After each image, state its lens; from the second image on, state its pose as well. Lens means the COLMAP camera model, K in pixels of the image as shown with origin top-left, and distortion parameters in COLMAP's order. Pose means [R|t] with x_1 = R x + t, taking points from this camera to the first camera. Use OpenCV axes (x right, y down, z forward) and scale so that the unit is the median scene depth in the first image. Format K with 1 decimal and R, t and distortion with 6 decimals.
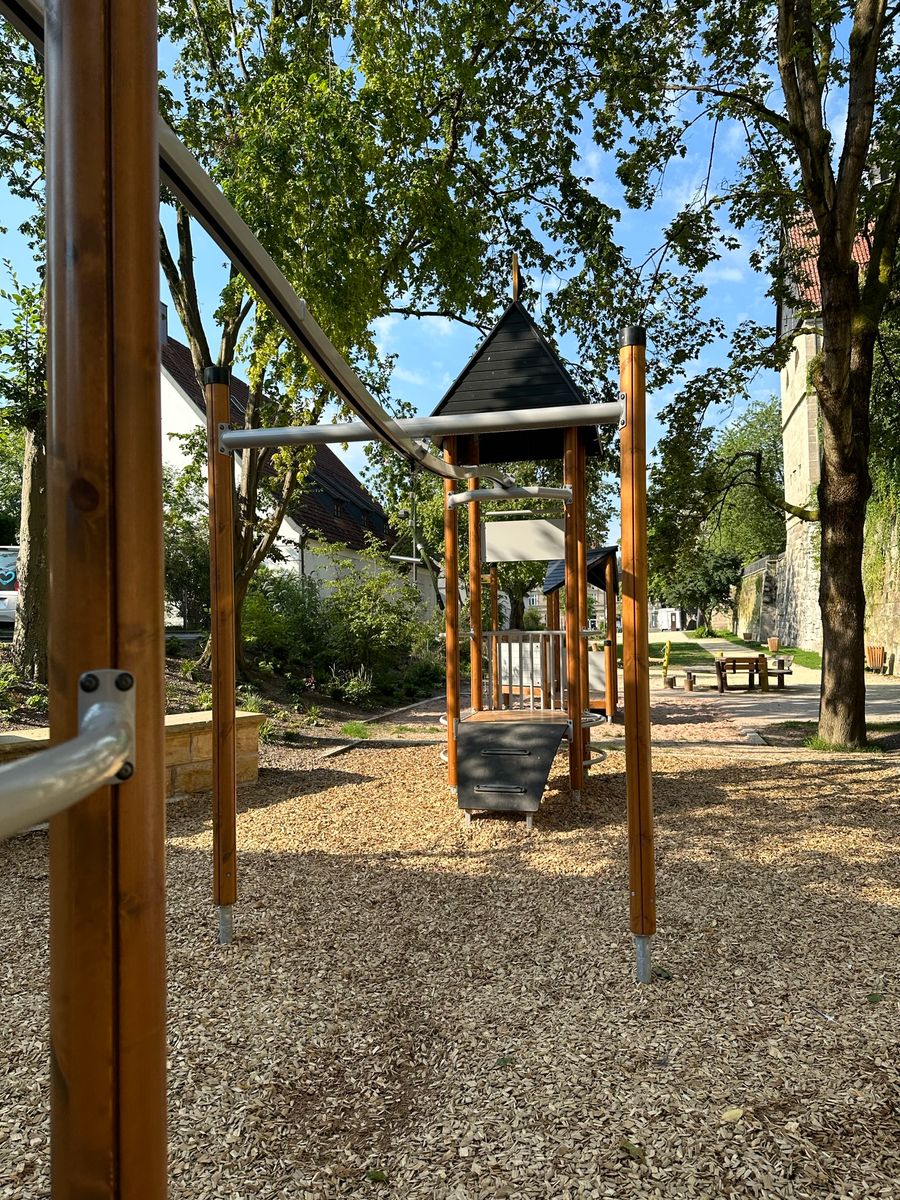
lens RADIAL K [[862.3, 0, 444.2], [0, 862.3, 604.7], [0, 0, 1]] dist [0.017006, -0.003050]
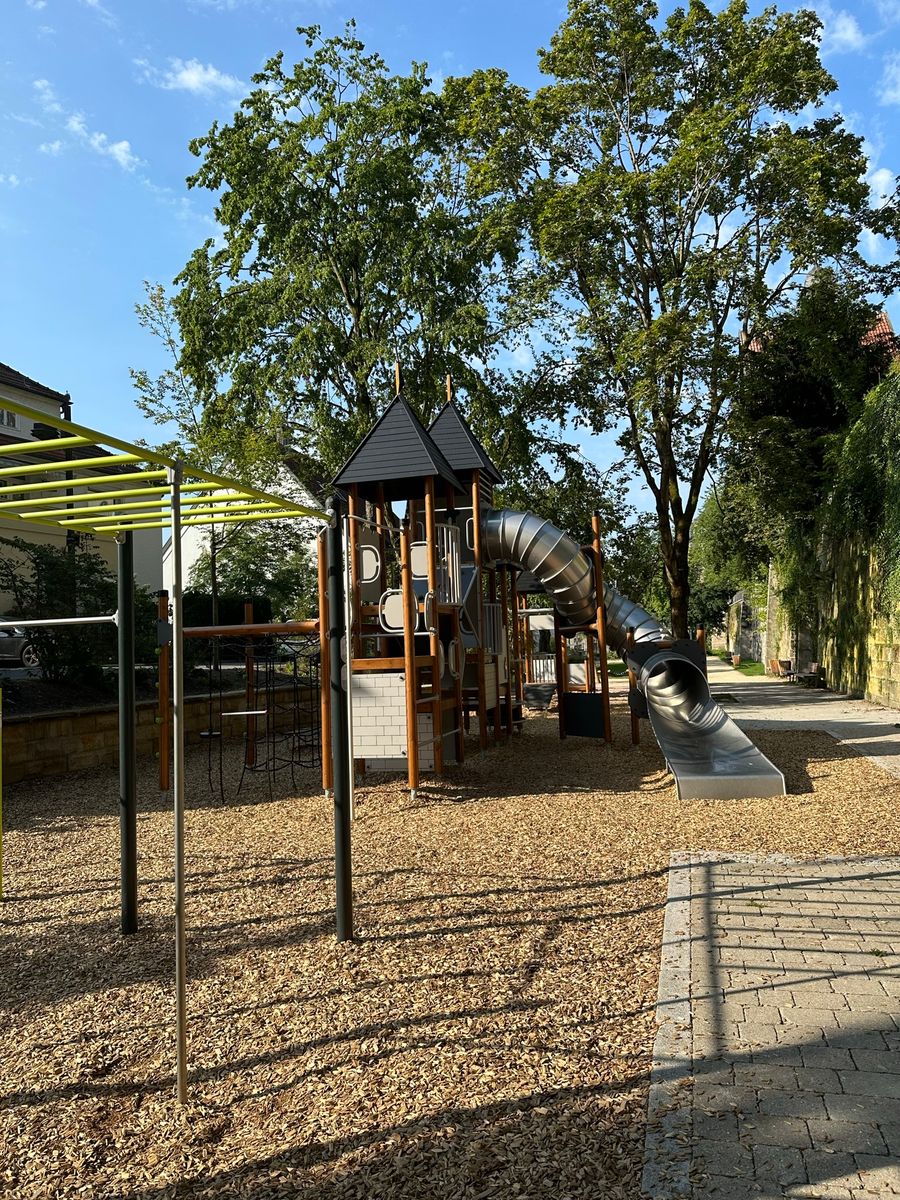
lens RADIAL K [[862.3, 0, 445.9], [0, 862.3, 594.9], [0, 0, 1]] dist [0.017006, -0.003050]
pose [[0.999318, -0.022021, -0.029627, -0.081024], [0.020843, 0.999003, -0.039491, -0.034504], [0.030467, 0.038846, 0.998781, -1.062642]]
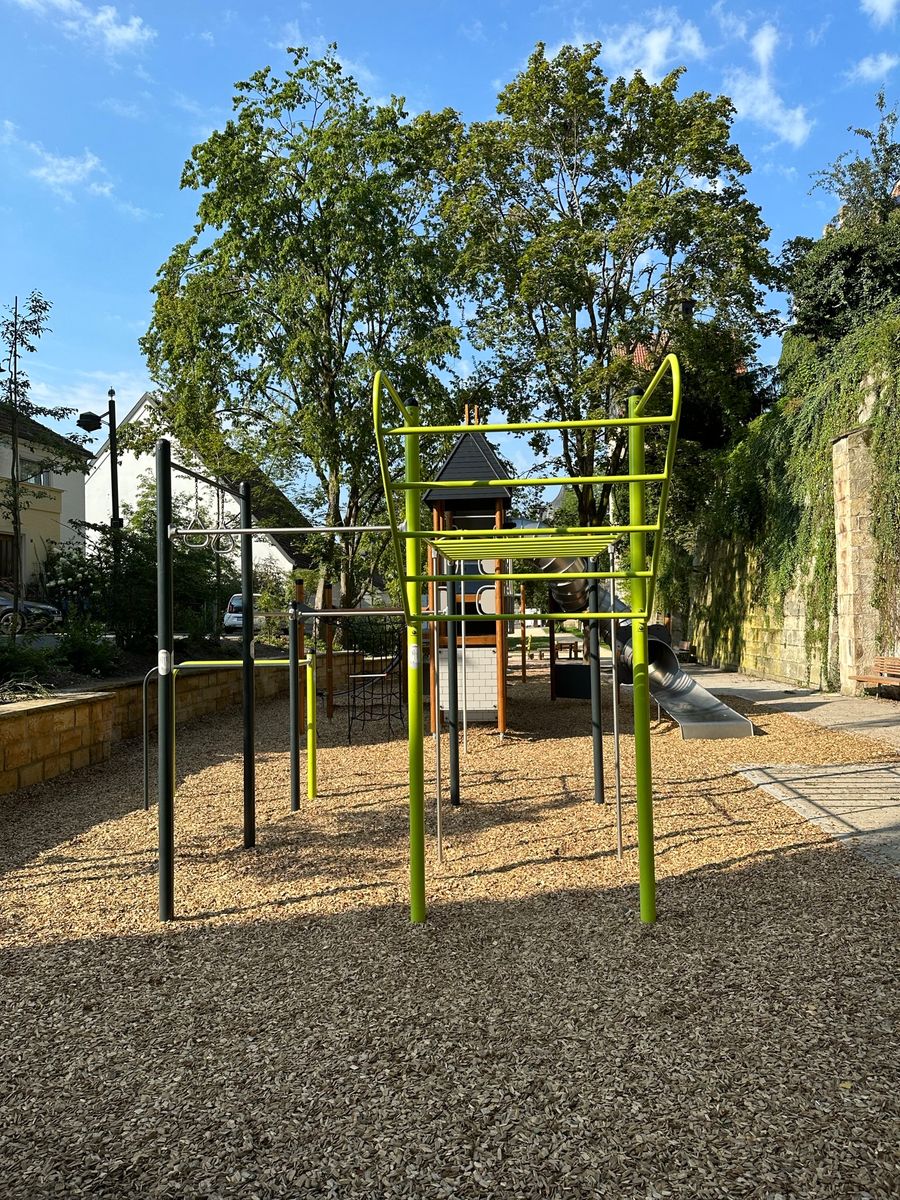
lens RADIAL K [[862.3, 0, 443.3], [0, 862.3, 610.8], [0, 0, 1]] dist [0.017006, -0.003050]
pose [[0.988441, 0.003437, 0.151567, -0.323748], [-0.005431, 0.999904, 0.012741, -0.050626], [-0.151509, -0.013417, 0.988365, -1.276281]]
